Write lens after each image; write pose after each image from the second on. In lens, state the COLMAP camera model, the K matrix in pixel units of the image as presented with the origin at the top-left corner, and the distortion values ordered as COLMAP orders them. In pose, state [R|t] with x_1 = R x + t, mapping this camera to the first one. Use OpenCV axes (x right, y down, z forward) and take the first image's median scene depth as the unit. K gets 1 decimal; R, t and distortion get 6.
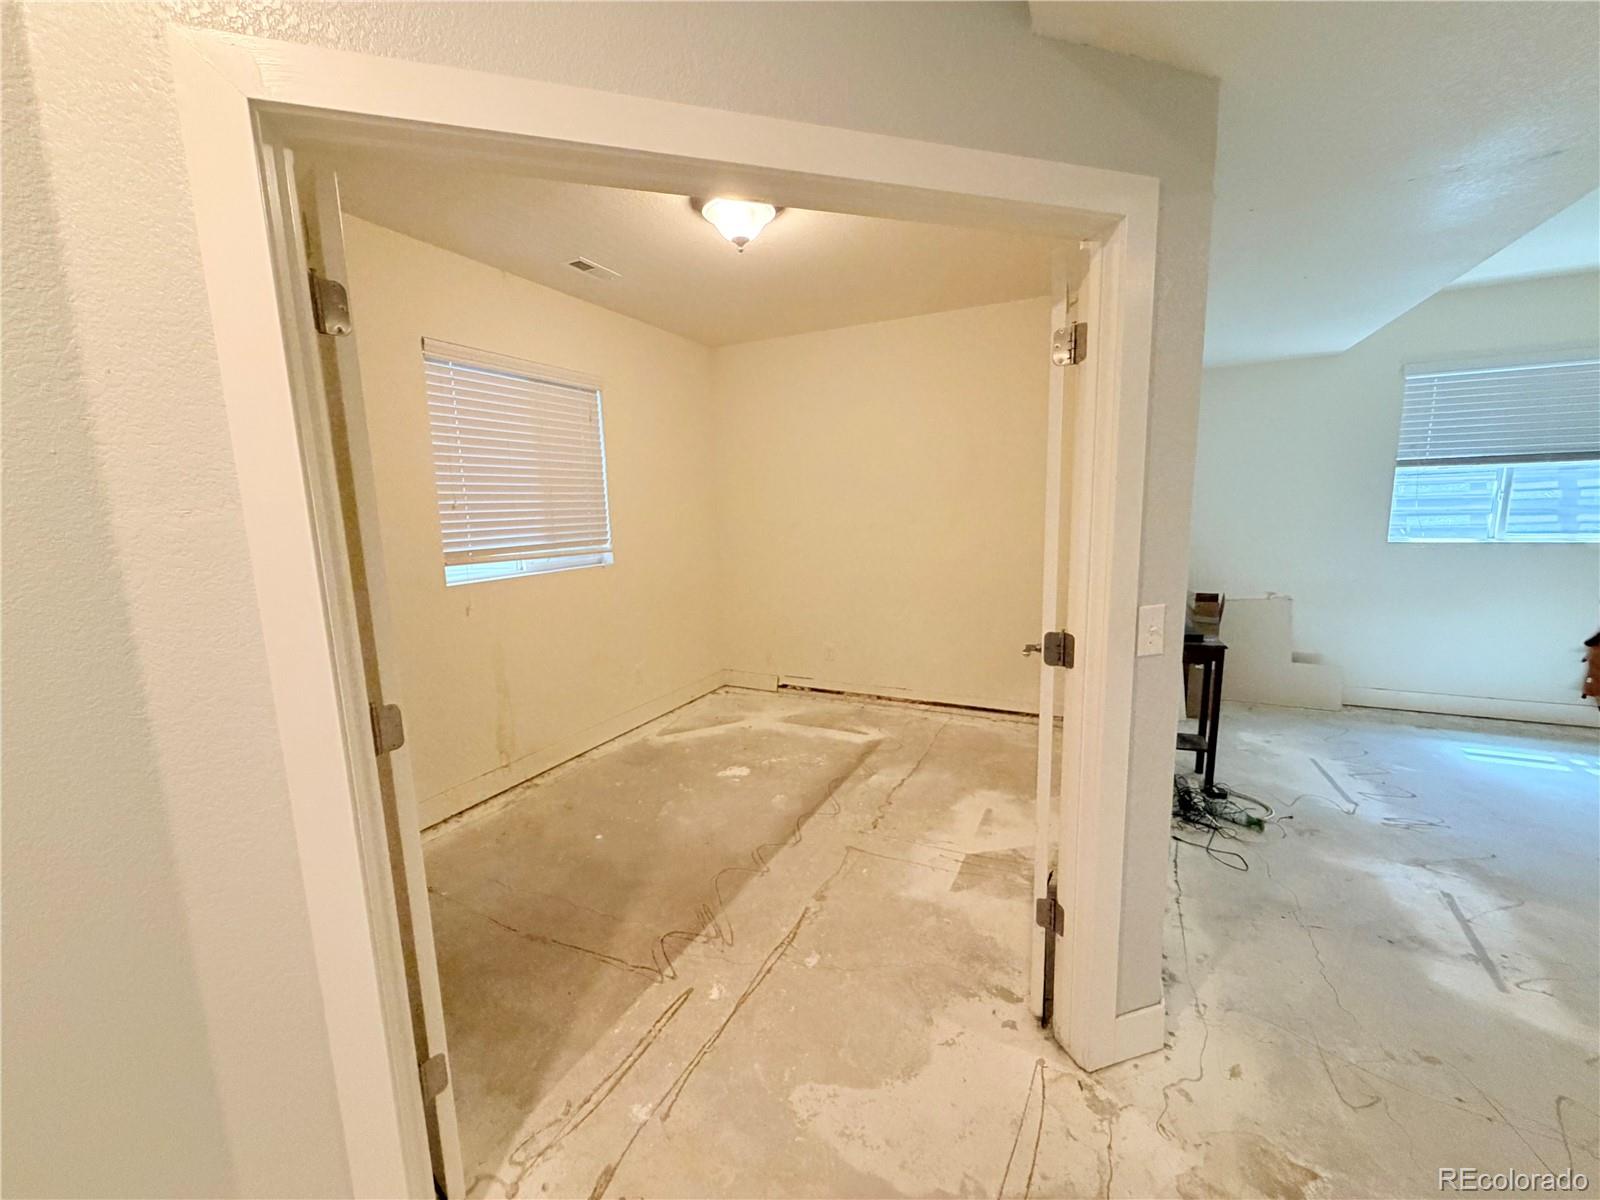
lens RADIAL K [[638.8, 0, 796.2], [0, 638.8, 597.1], [0, 0, 1]] dist [-0.002239, 0.000956]
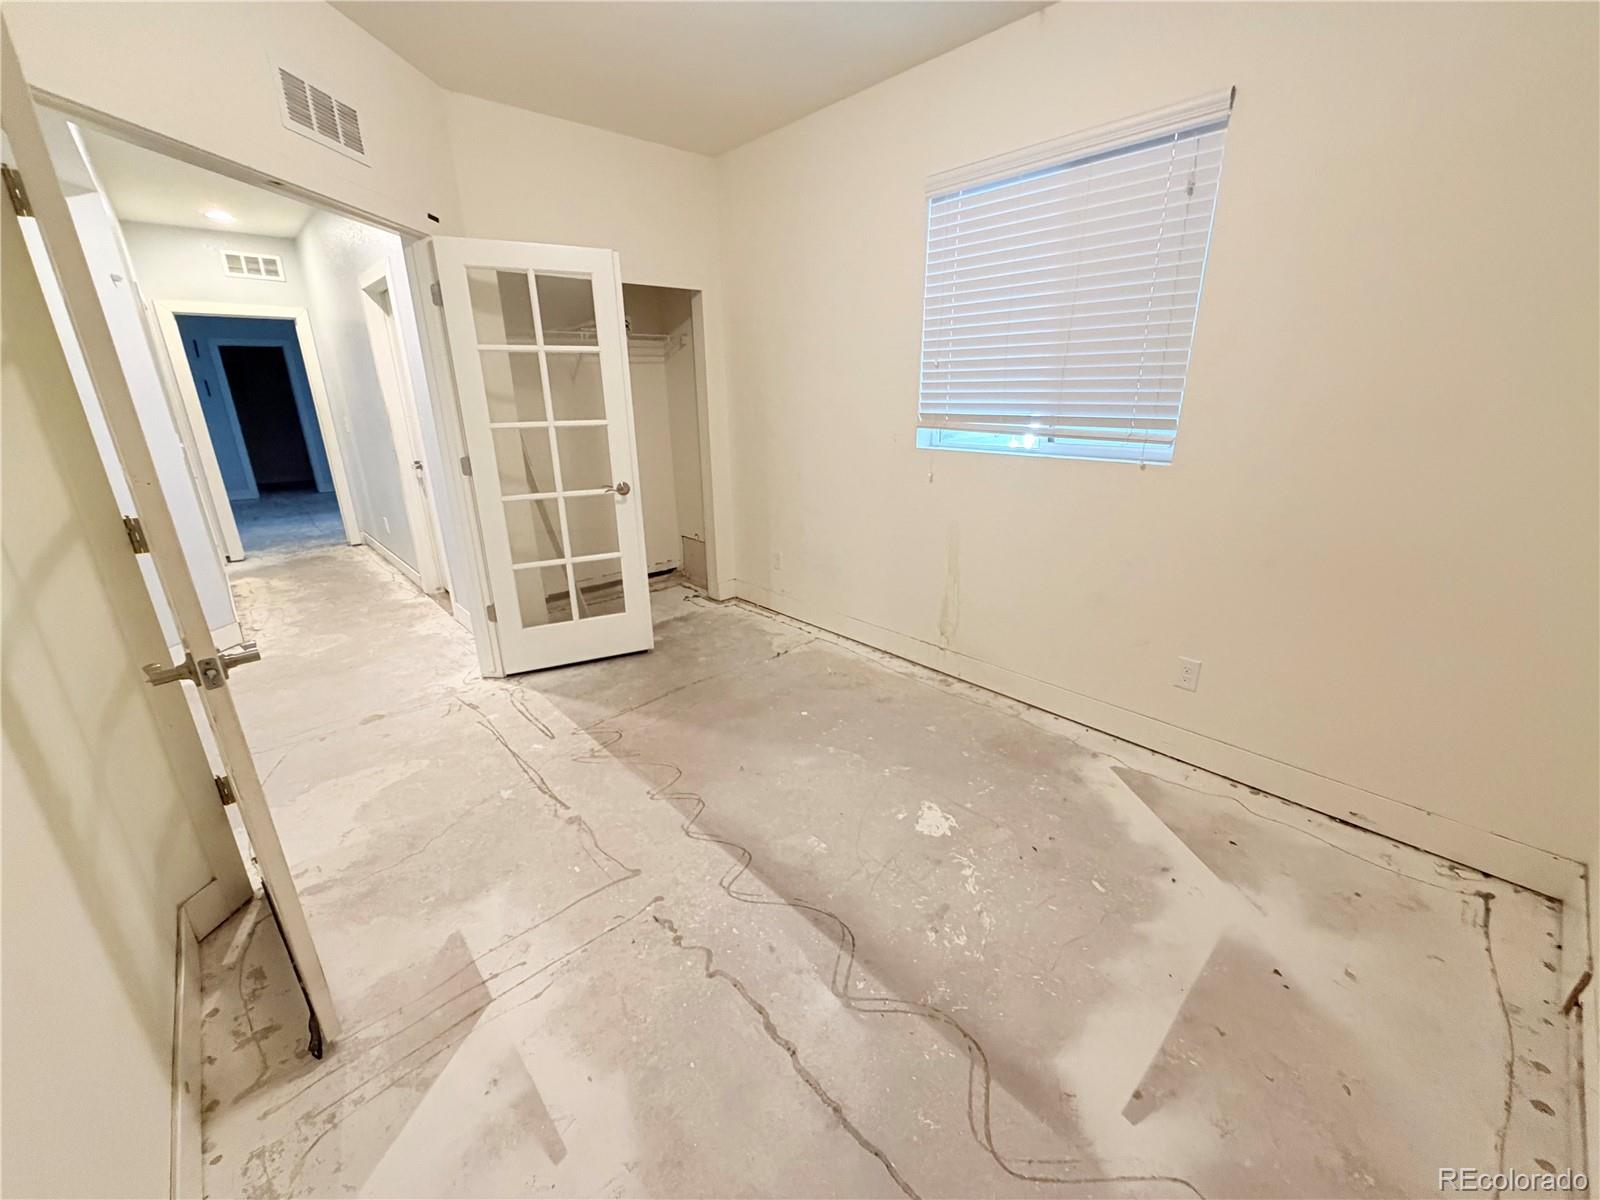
lens RADIAL K [[638.8, 0, 801.3], [0, 638.8, 601.5], [0, 0, 1]] dist [-0.002239, 0.000956]
pose [[-0.361613, 0.325882, -0.873520, 0.505081], [-0.110454, 0.915350, 0.387213, -0.171790], [0.925762, 0.236505, -0.295008, 1.224257]]
